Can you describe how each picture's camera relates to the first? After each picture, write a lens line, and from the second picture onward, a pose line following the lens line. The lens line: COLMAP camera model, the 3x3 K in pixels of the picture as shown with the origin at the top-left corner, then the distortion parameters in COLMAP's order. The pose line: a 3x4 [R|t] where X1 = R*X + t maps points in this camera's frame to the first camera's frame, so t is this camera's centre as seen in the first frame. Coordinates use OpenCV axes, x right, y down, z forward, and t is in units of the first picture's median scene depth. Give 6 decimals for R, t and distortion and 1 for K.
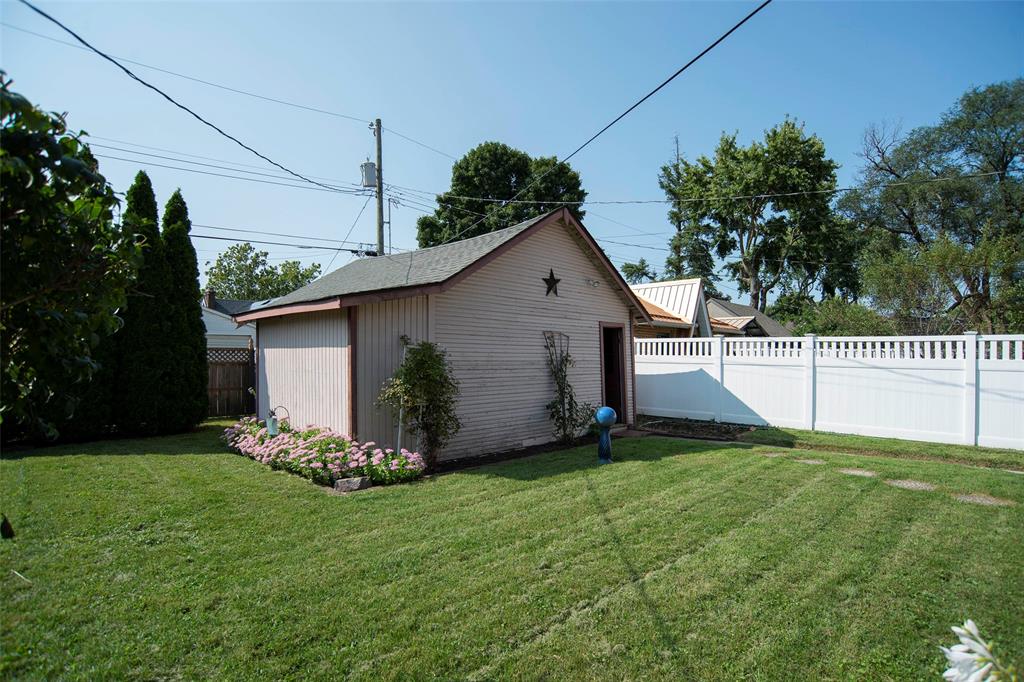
lens RADIAL K [[528.8, 0, 514.2], [0, 528.8, 351.0], [0, 0, 1]] dist [-0.084716, 0.046606]
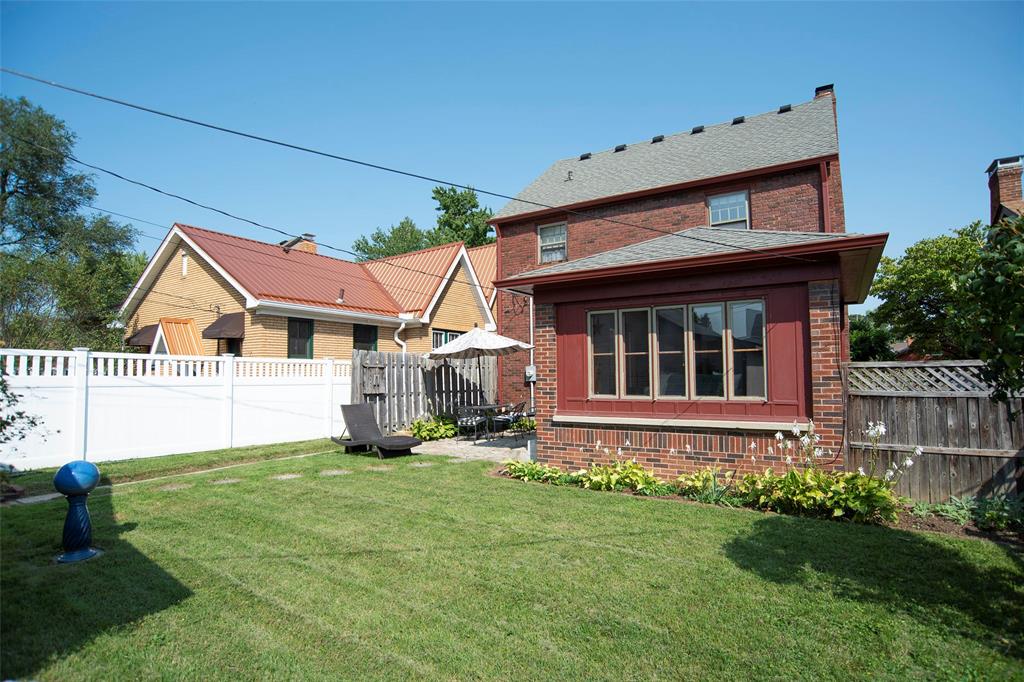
lens RADIAL K [[528.8, 0, 514.2], [0, 528.8, 351.0], [0, 0, 1]] dist [-0.084716, 0.046606]
pose [[-0.172124, 0.034622, 0.984467, -0.368070], [-0.009944, 0.999270, -0.036881, -0.004989], [-0.985025, -0.016138, -0.171654, 0.451912]]
